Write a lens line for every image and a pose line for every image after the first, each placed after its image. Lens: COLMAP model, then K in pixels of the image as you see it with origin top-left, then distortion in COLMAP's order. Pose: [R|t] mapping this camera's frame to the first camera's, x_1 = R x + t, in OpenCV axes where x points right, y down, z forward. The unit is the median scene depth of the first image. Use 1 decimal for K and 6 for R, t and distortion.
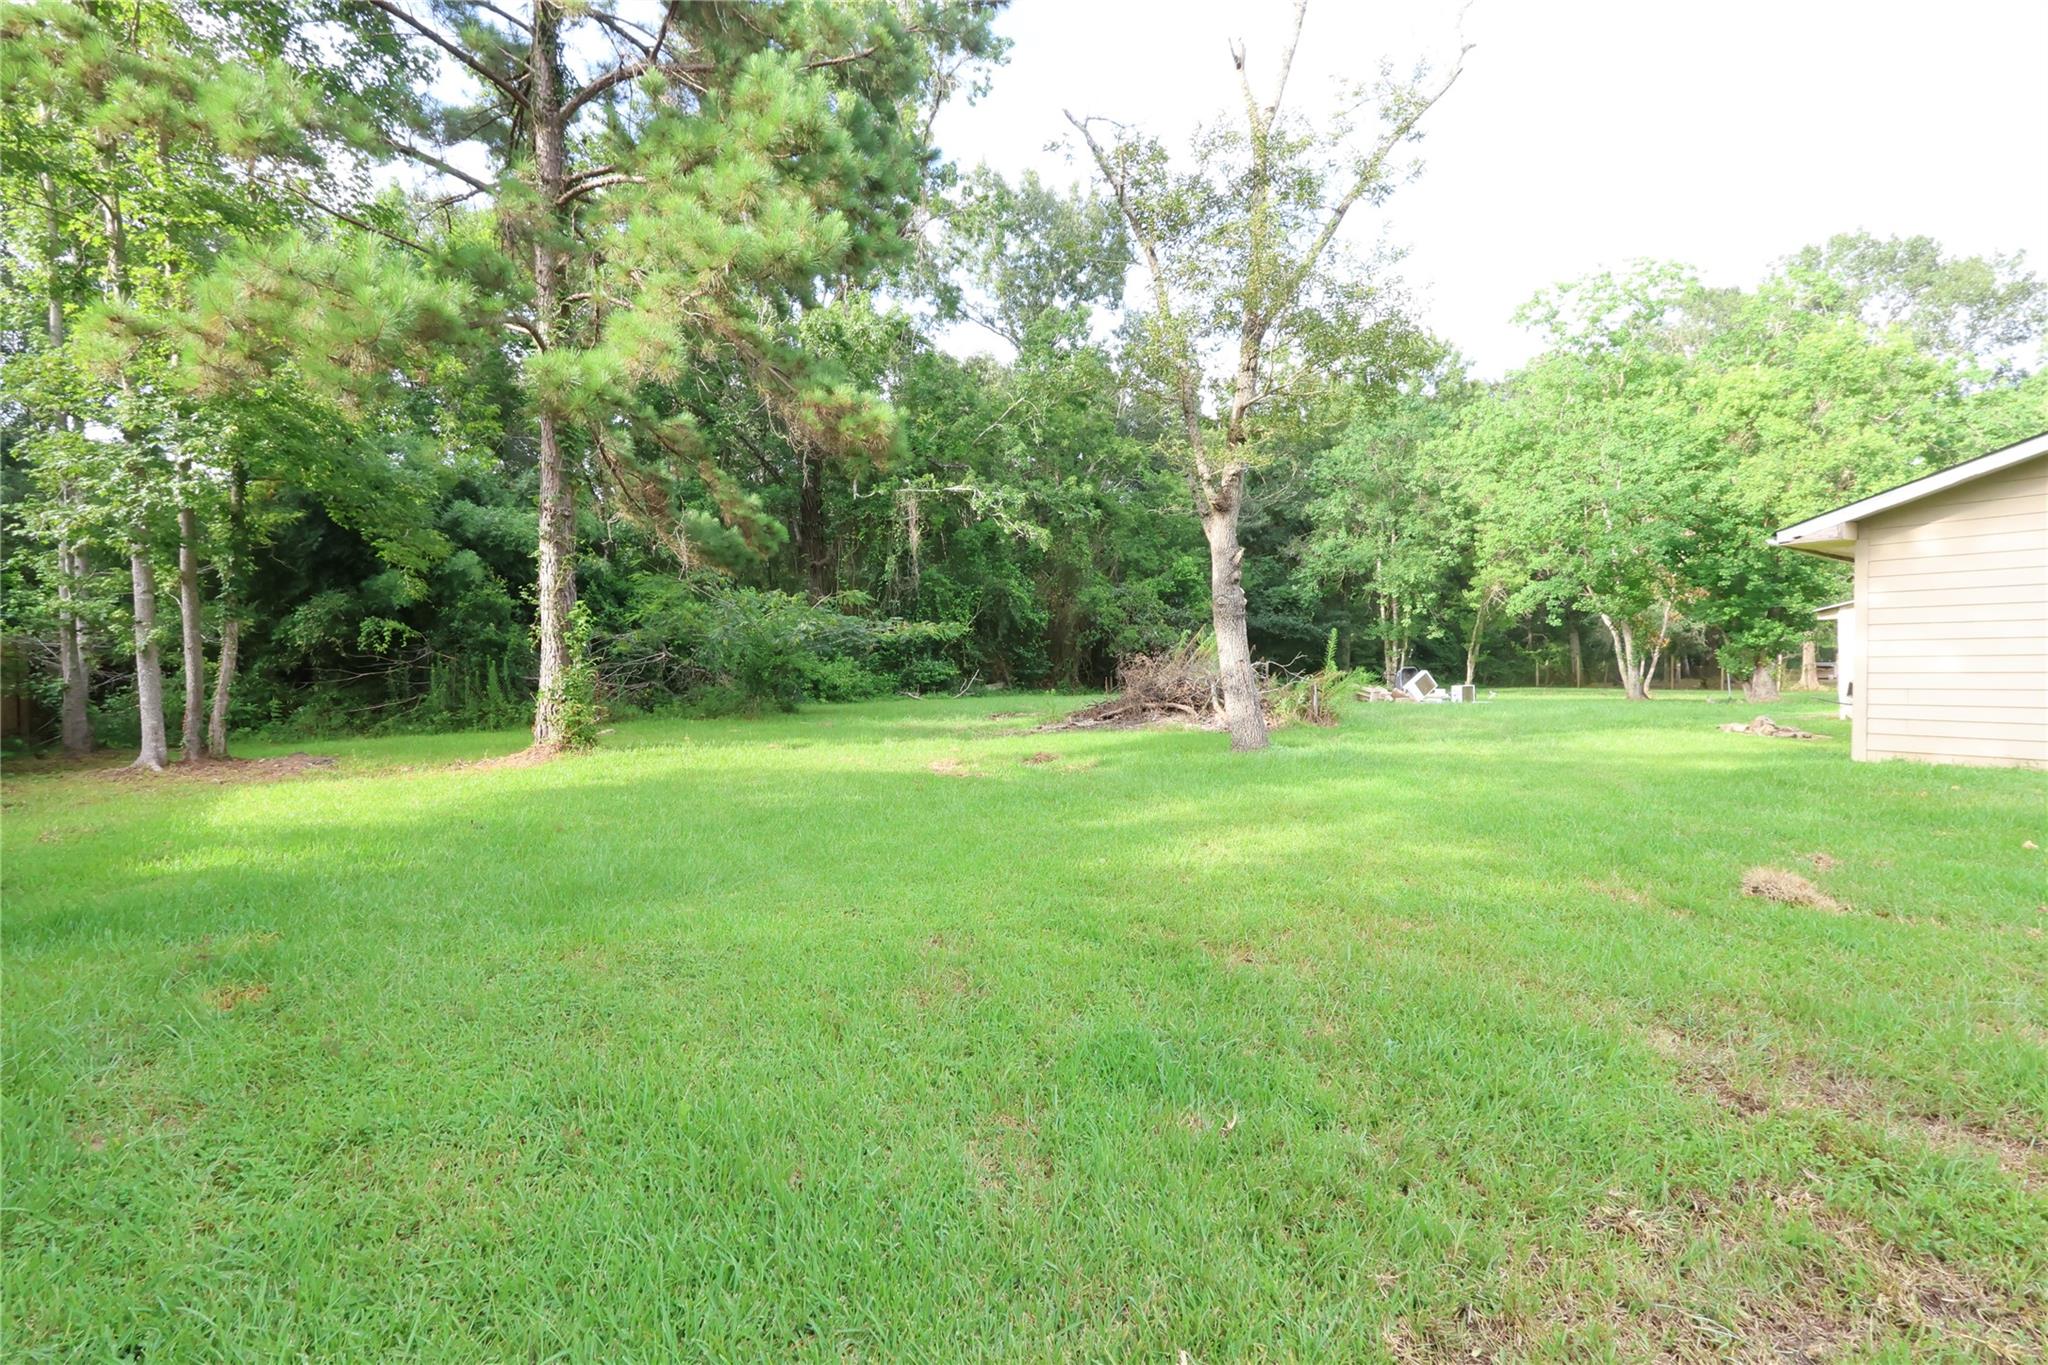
lens RADIAL K [[933.7, 0, 1031.1], [0, 933.7, 682.5], [0, 0, 1]] dist [-0.007371, 0.002073]
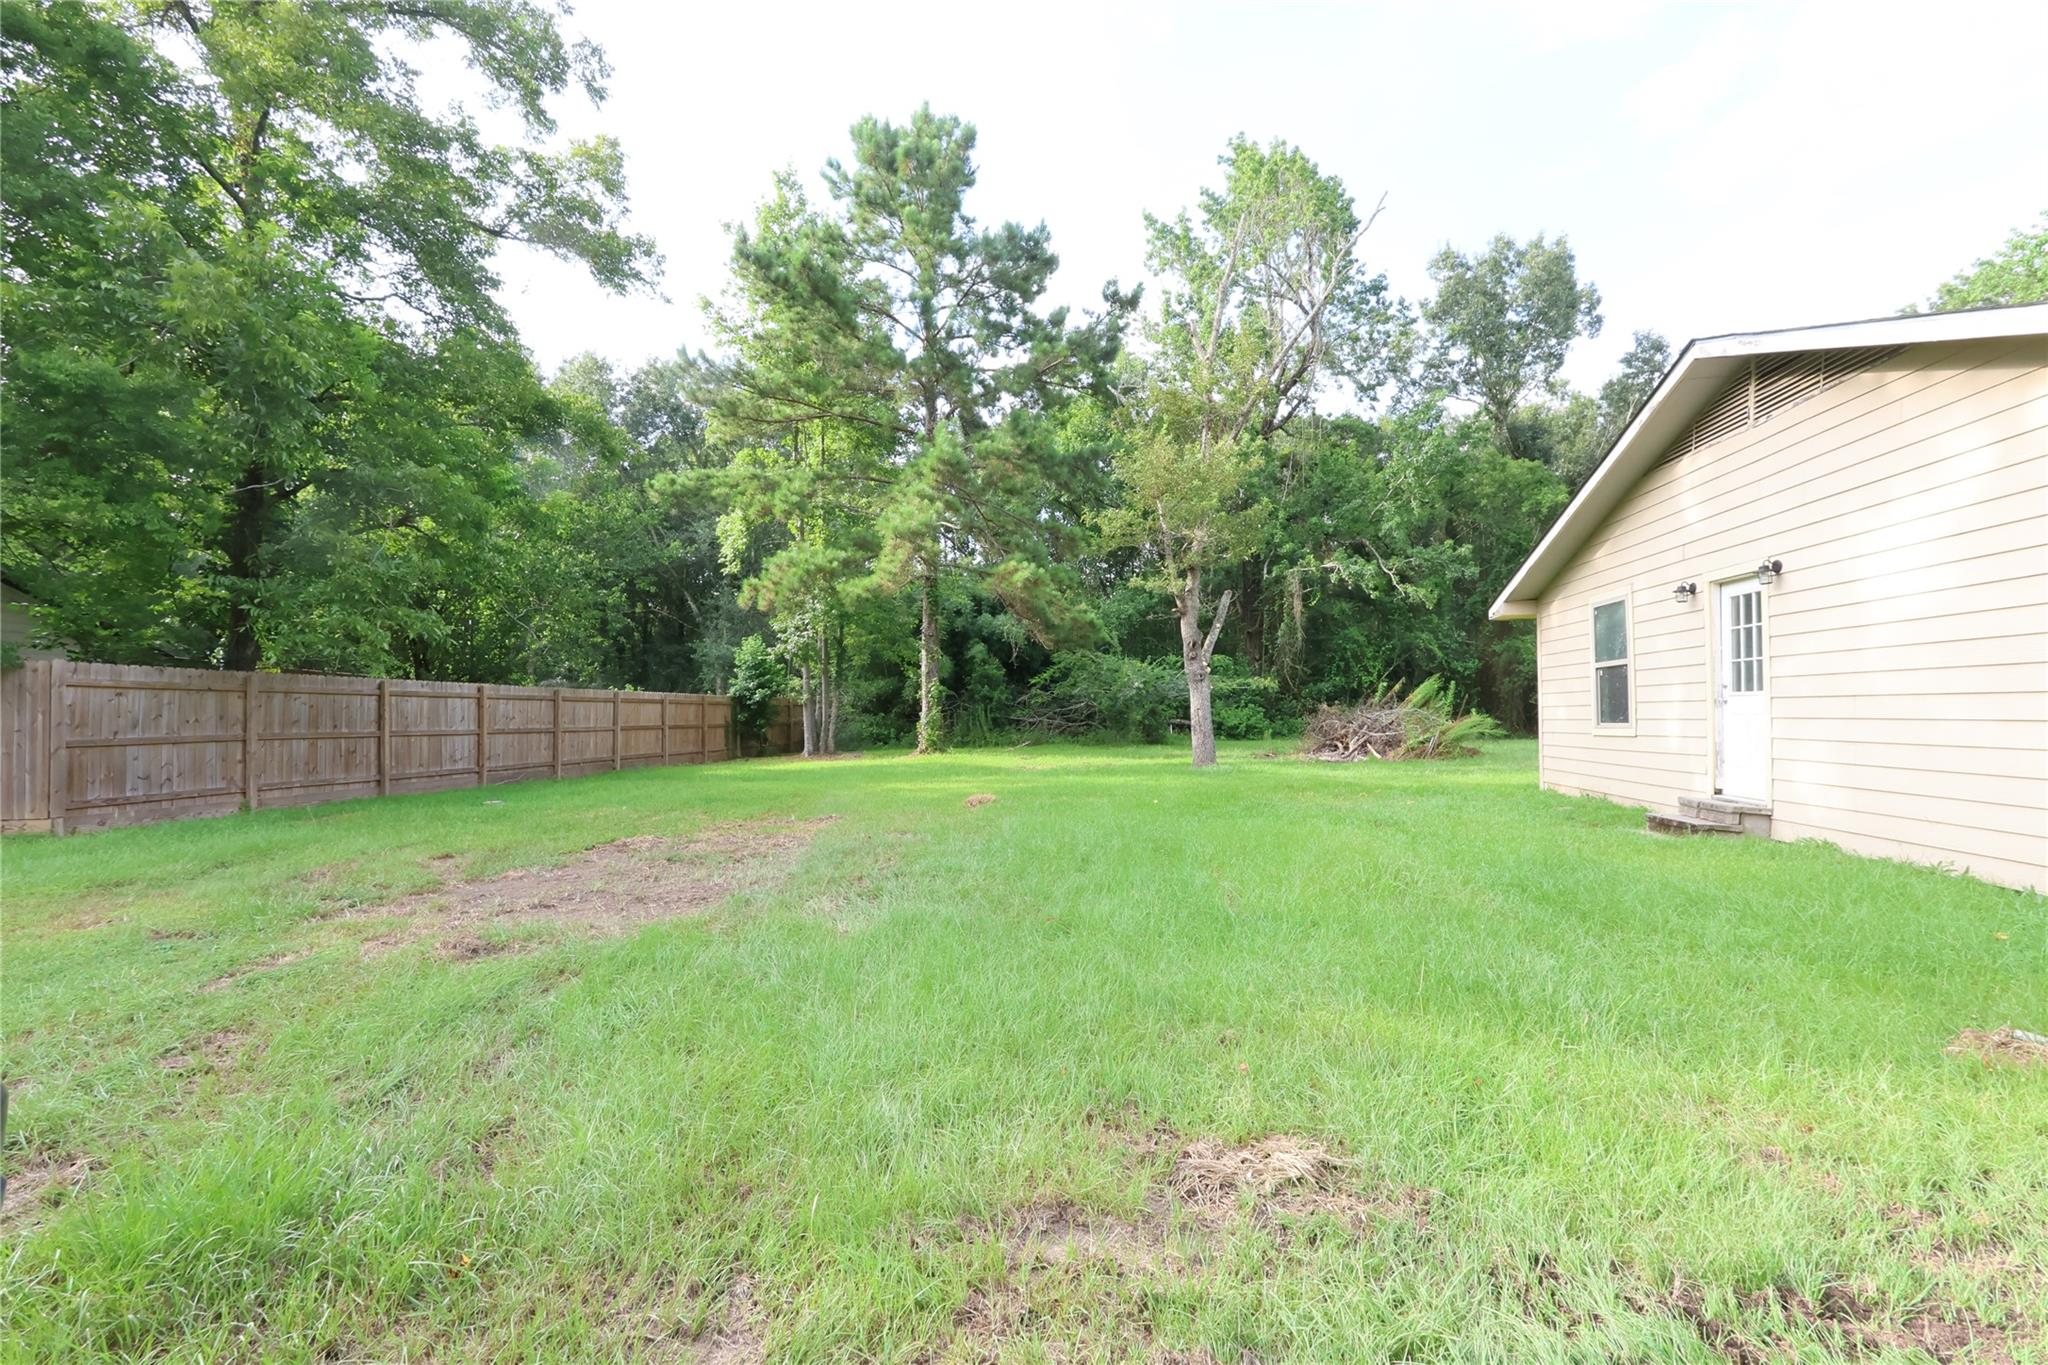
lens RADIAL K [[933.7, 0, 1031.1], [0, 933.7, 682.5], [0, 0, 1]] dist [-0.007371, 0.002073]
pose [[0.738607, -0.009631, -0.674067, 0.440531], [-0.025895, 0.998755, -0.042645, 0.003198], [0.673638, 0.048953, 0.737438, -0.128294]]
